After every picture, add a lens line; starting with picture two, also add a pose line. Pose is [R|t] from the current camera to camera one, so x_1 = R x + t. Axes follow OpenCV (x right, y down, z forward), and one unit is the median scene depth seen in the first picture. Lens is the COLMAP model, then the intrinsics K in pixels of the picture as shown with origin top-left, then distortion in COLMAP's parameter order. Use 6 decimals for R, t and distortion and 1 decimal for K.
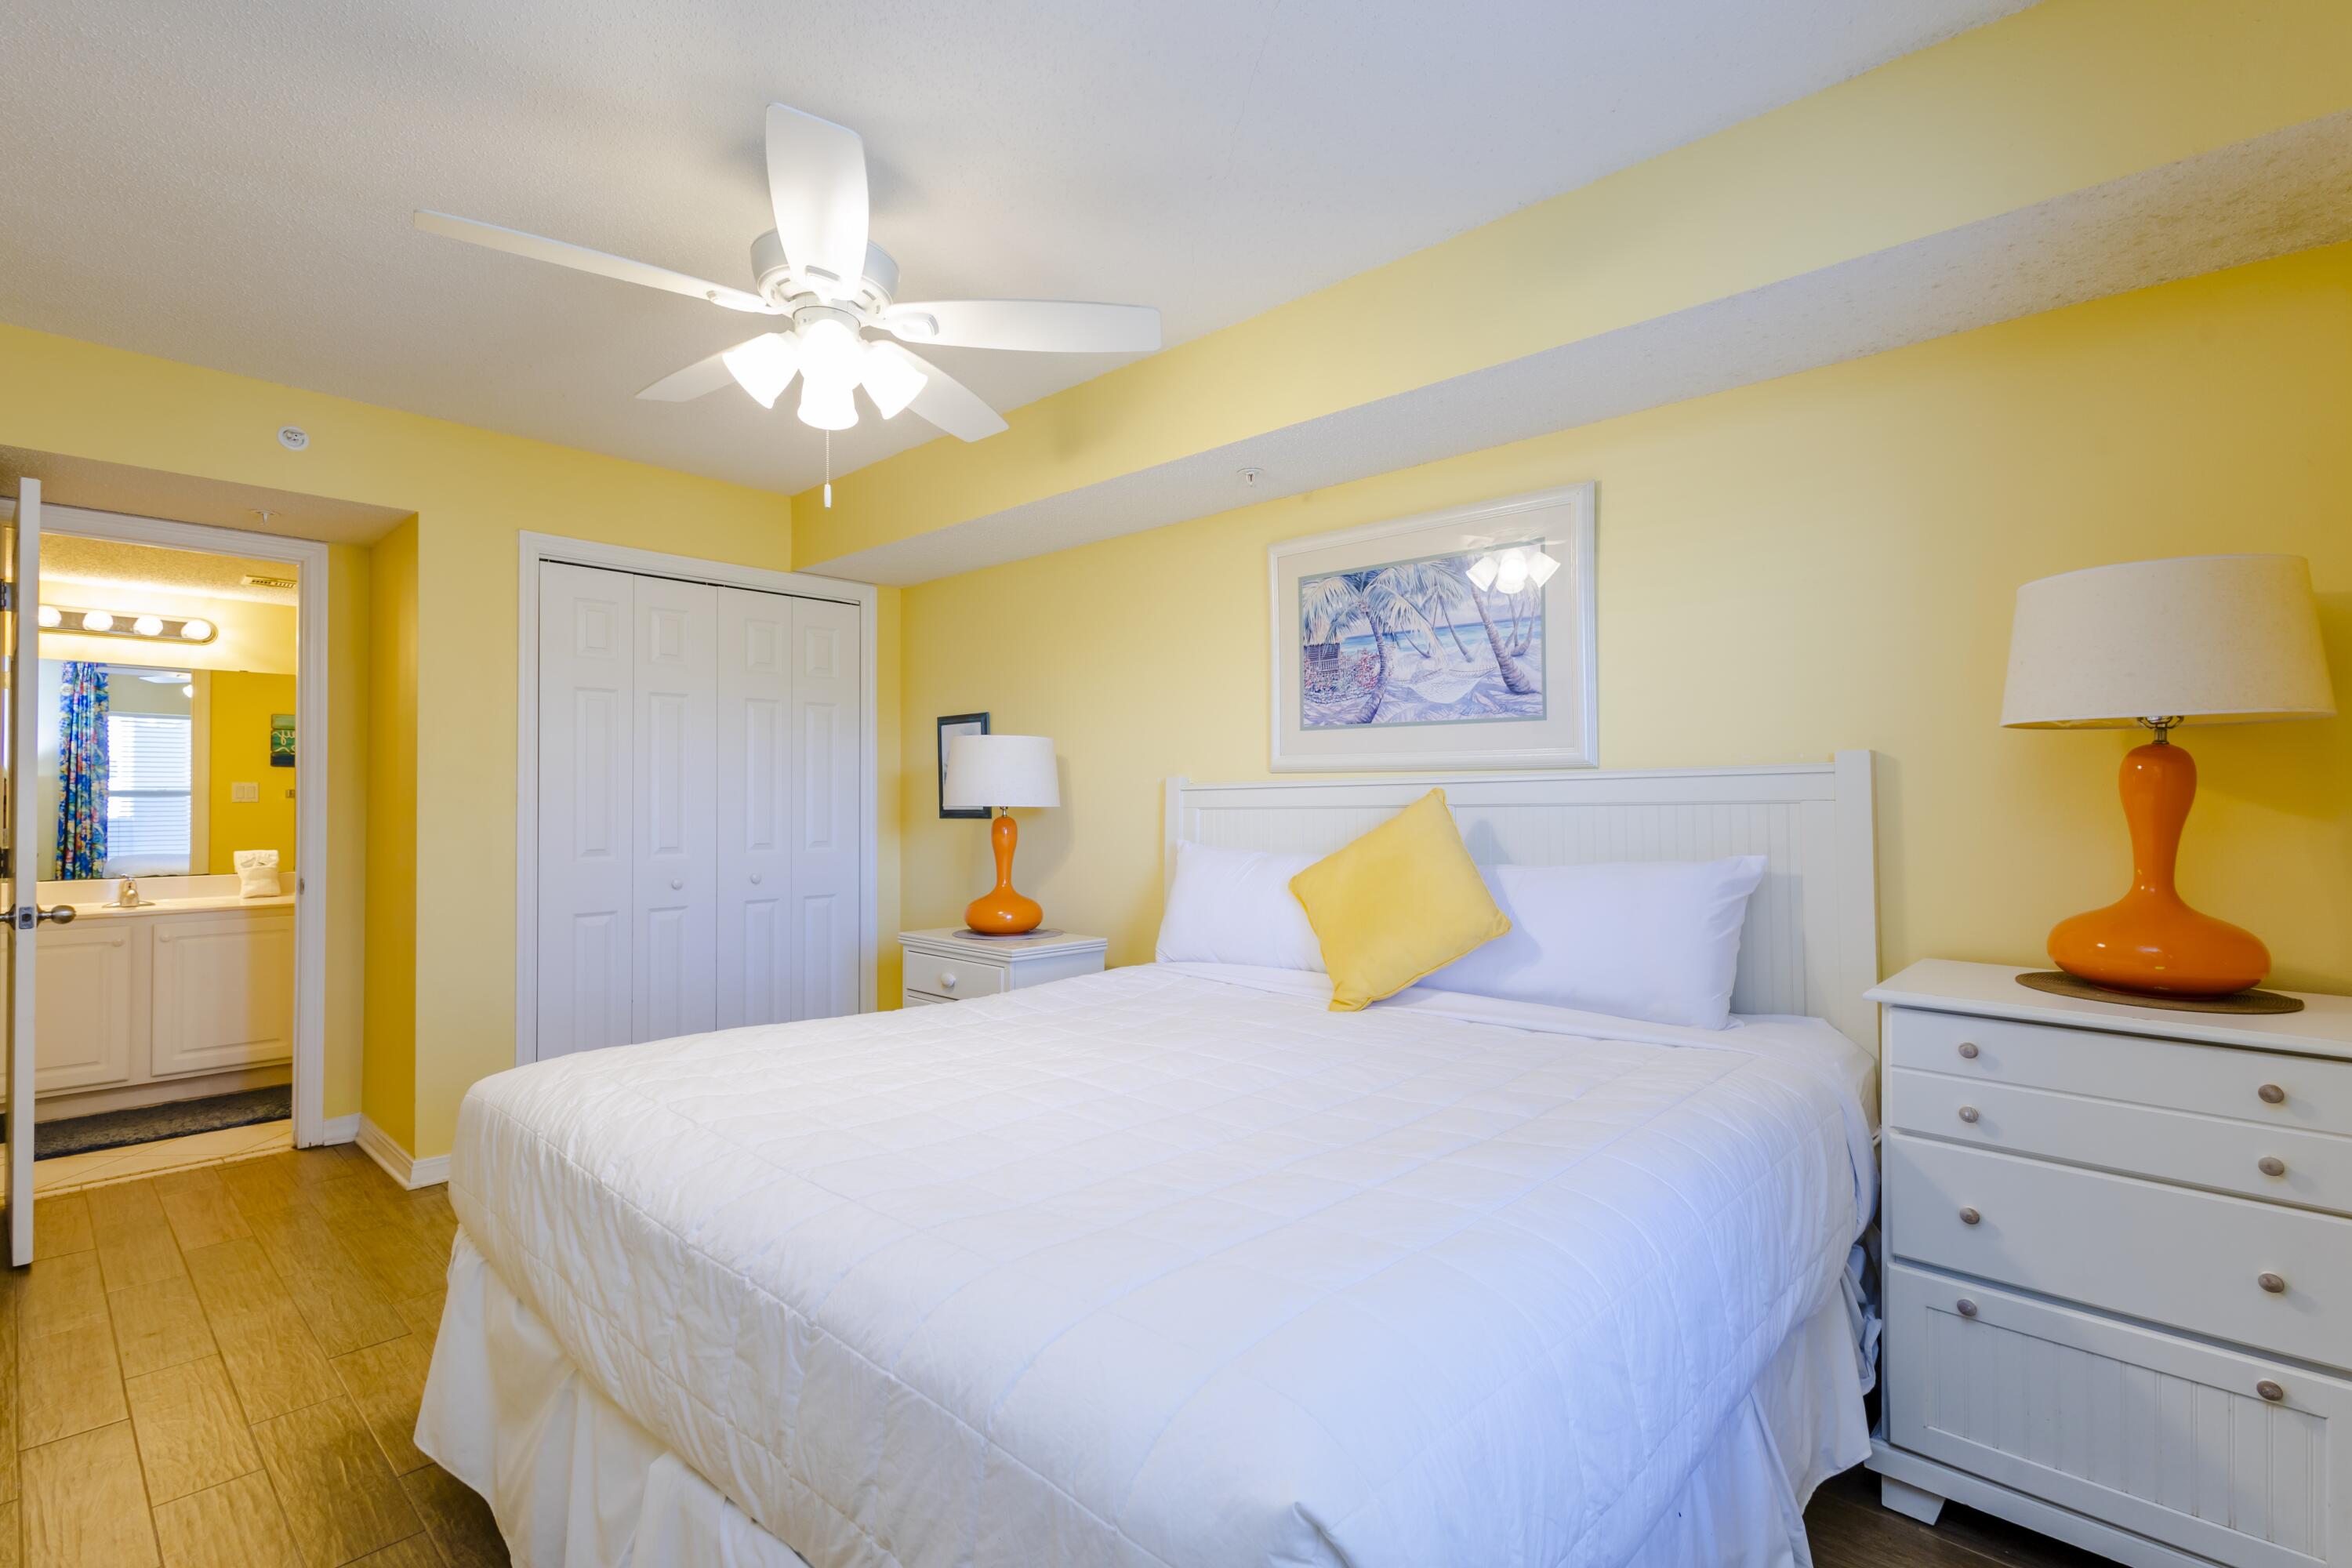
lens RADIAL K [[1075.9, 0, 1176.0], [0, 1075.9, 784.0], [0, 0, 1]] dist [0.003841, 0.000463]
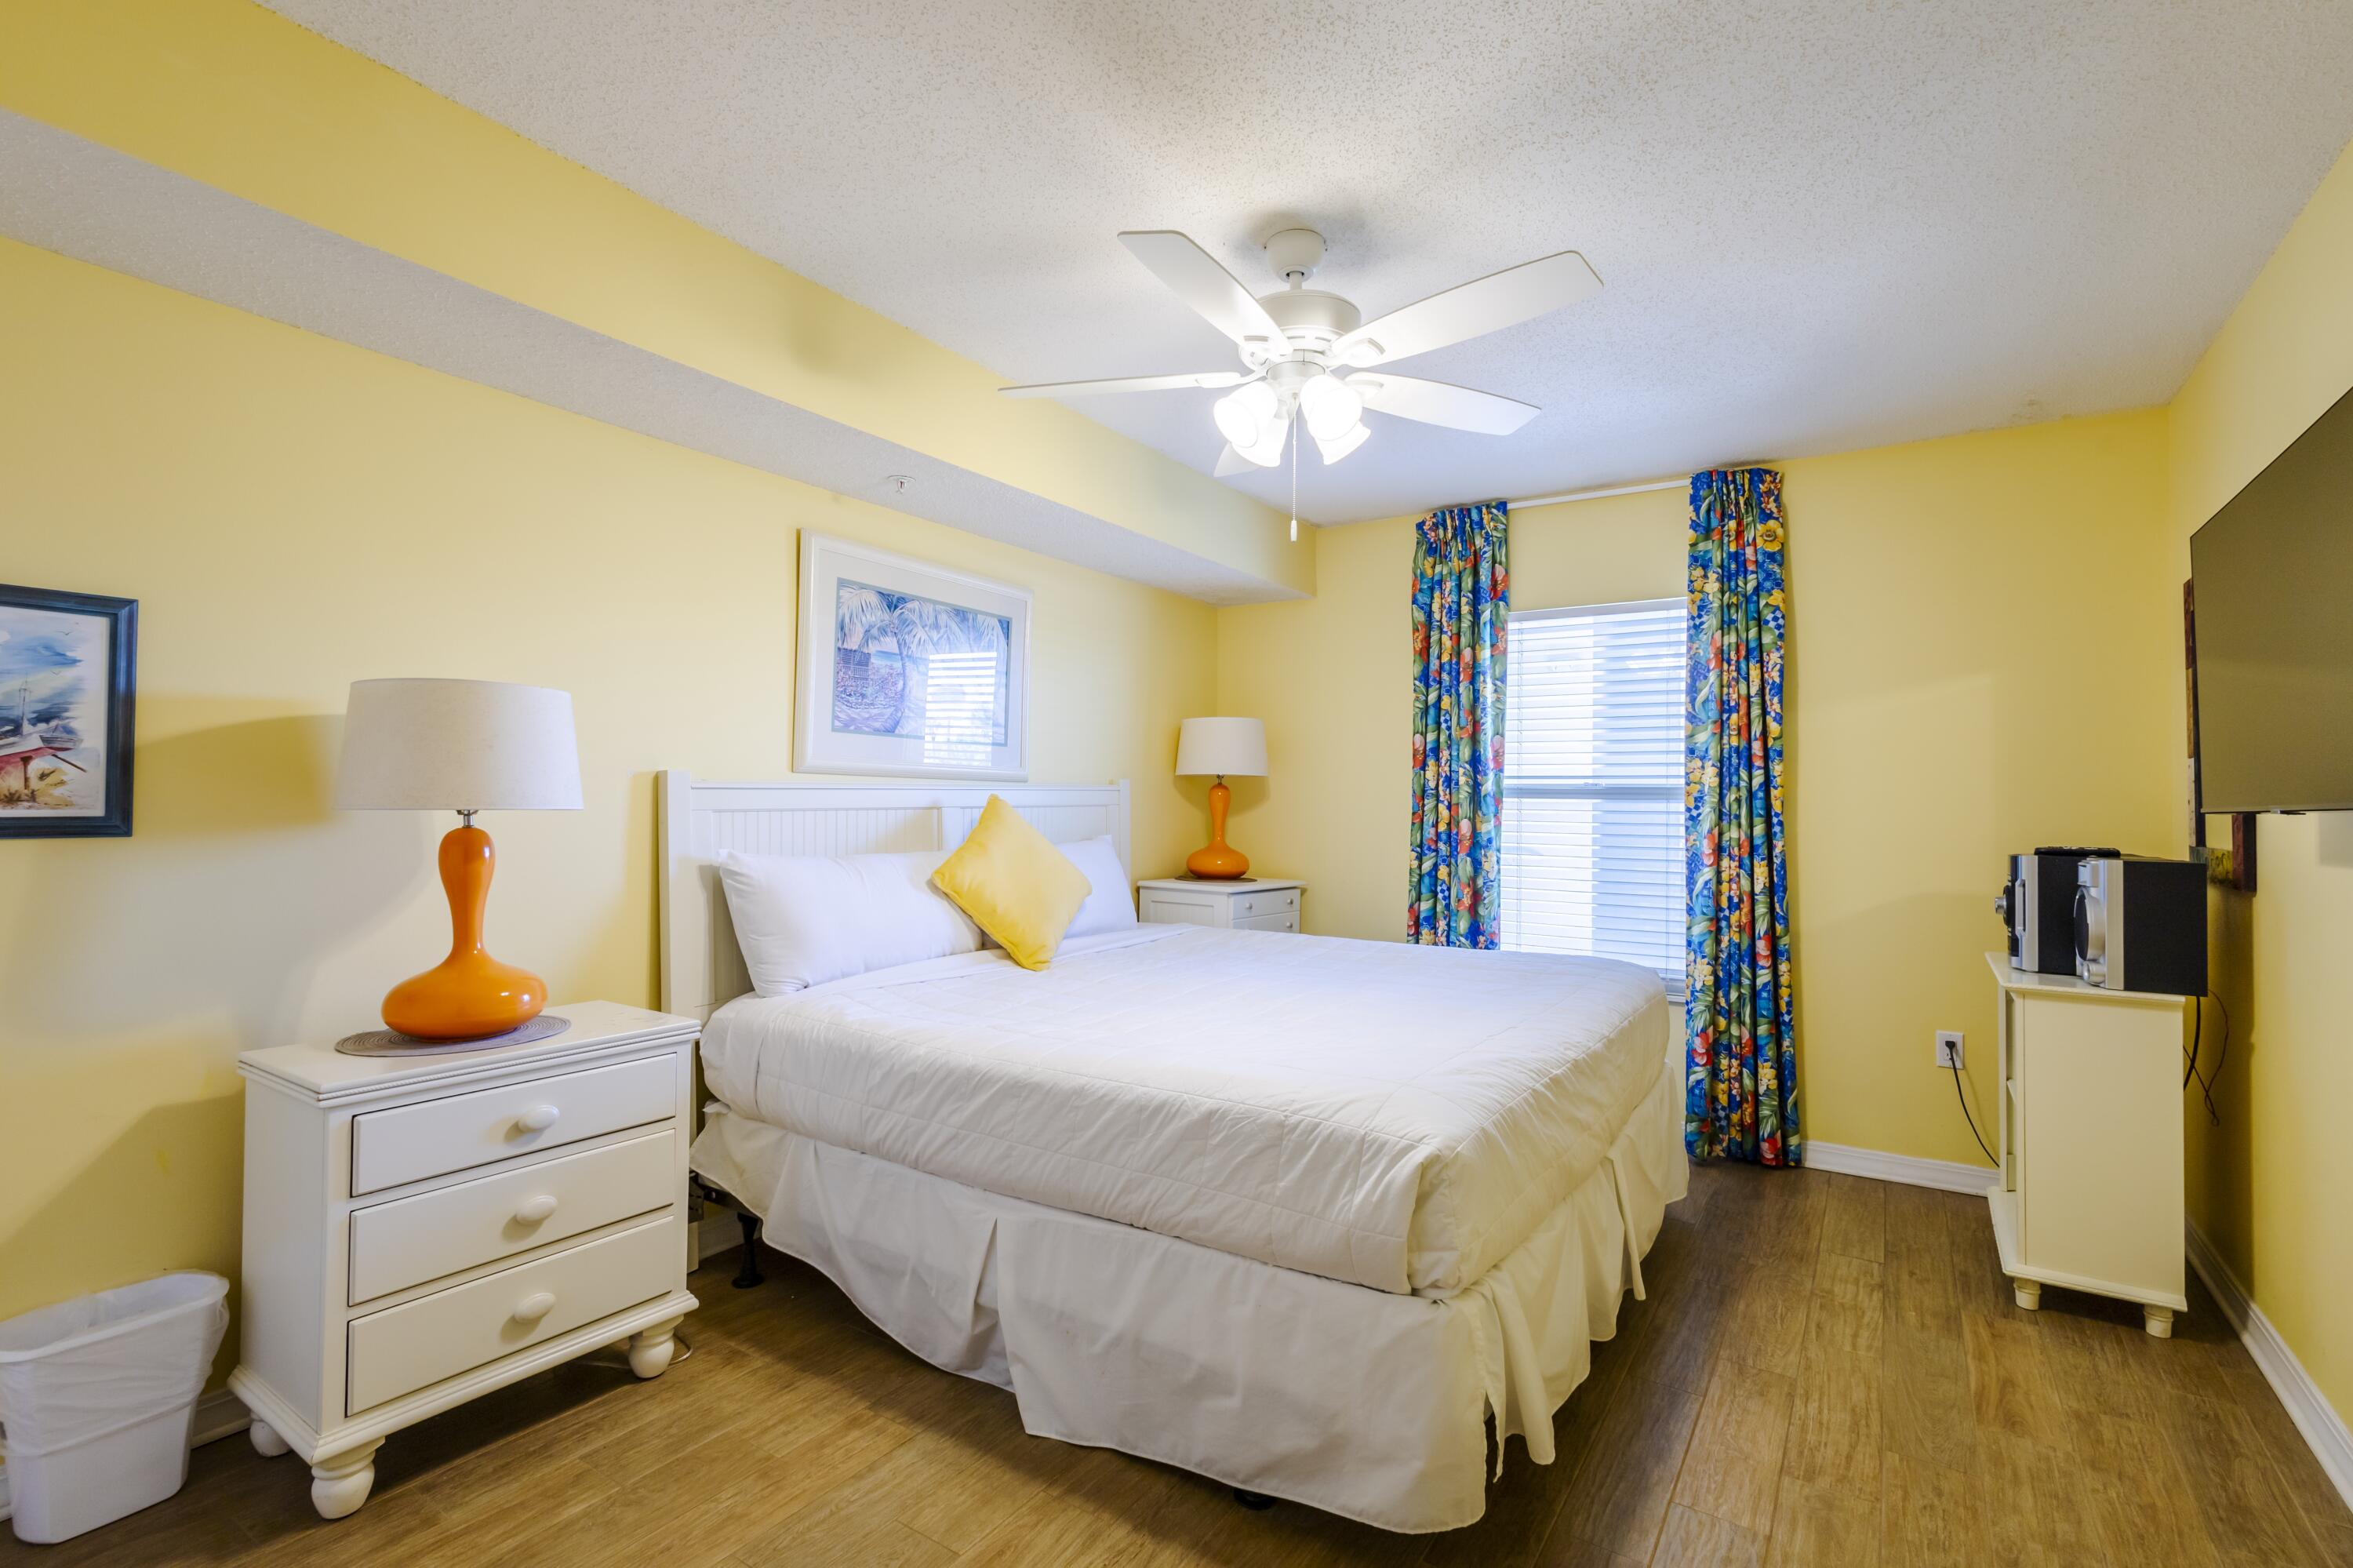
lens RADIAL K [[1076.4, 0, 1176.5], [0, 1076.4, 784.0], [0, 0, 1]] dist [0.003841, 0.000463]
pose [[-0.155676, 0.018466, 0.987636, -0.946619], [-0.022459, 0.999501, -0.022228, 0.013949], [-0.987553, -0.025642, -0.155184, 0.873042]]
